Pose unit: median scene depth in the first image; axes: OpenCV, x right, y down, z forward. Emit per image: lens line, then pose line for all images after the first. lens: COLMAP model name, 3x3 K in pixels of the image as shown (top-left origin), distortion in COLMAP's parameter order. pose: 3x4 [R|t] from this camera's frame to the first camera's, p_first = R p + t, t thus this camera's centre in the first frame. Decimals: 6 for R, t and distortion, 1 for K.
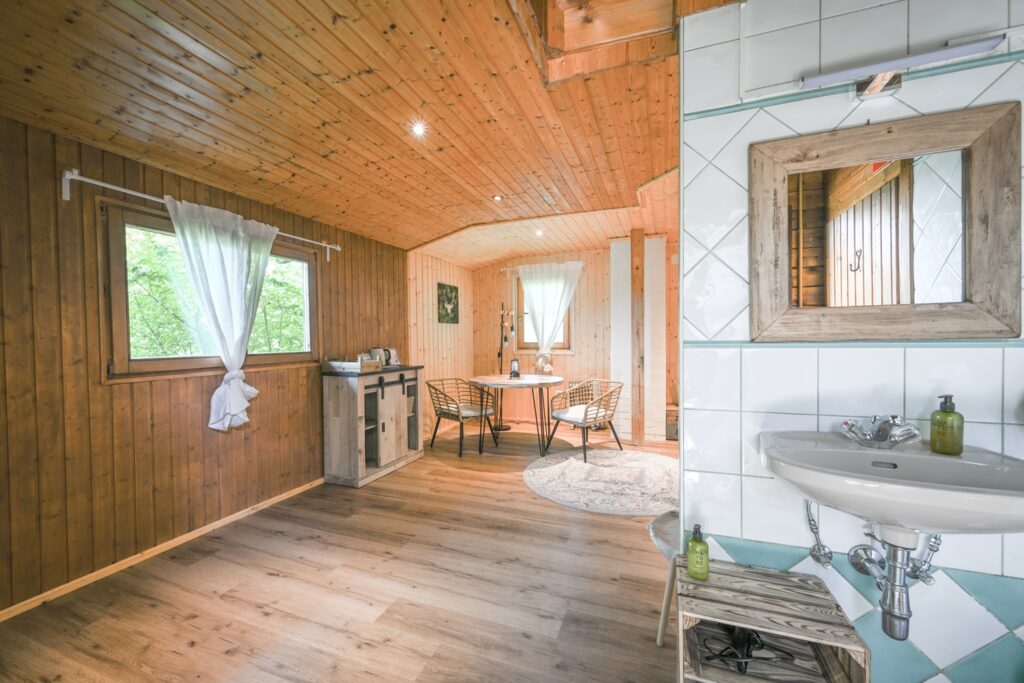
lens RADIAL K [[402.1, 0, 510.3], [0, 402.1, 341.5], [0, 0, 1]] dist [-0.001467, 0.000015]
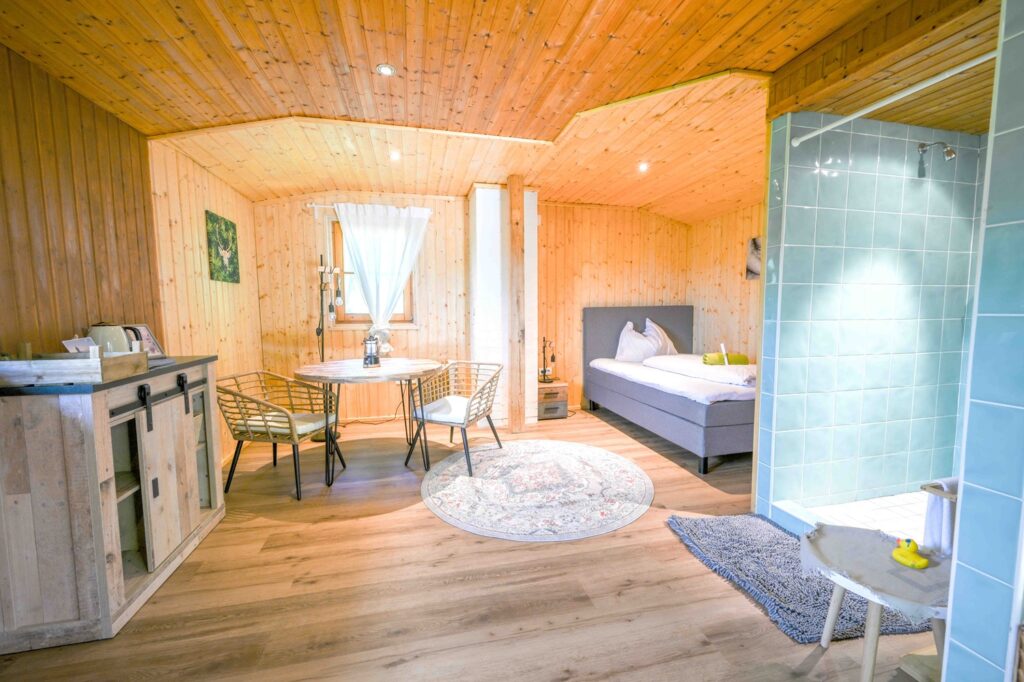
lens RADIAL K [[419.2, 0, 512.8], [0, 419.2, 342.7], [0, 0, 1]] dist [0.004206, -0.000228]
pose [[0.823208, -0.041088, 0.566251, -0.219054], [0.001690, 0.997551, 0.069926, 0.003355], [-0.567737, -0.056607, 0.821262, 0.316477]]
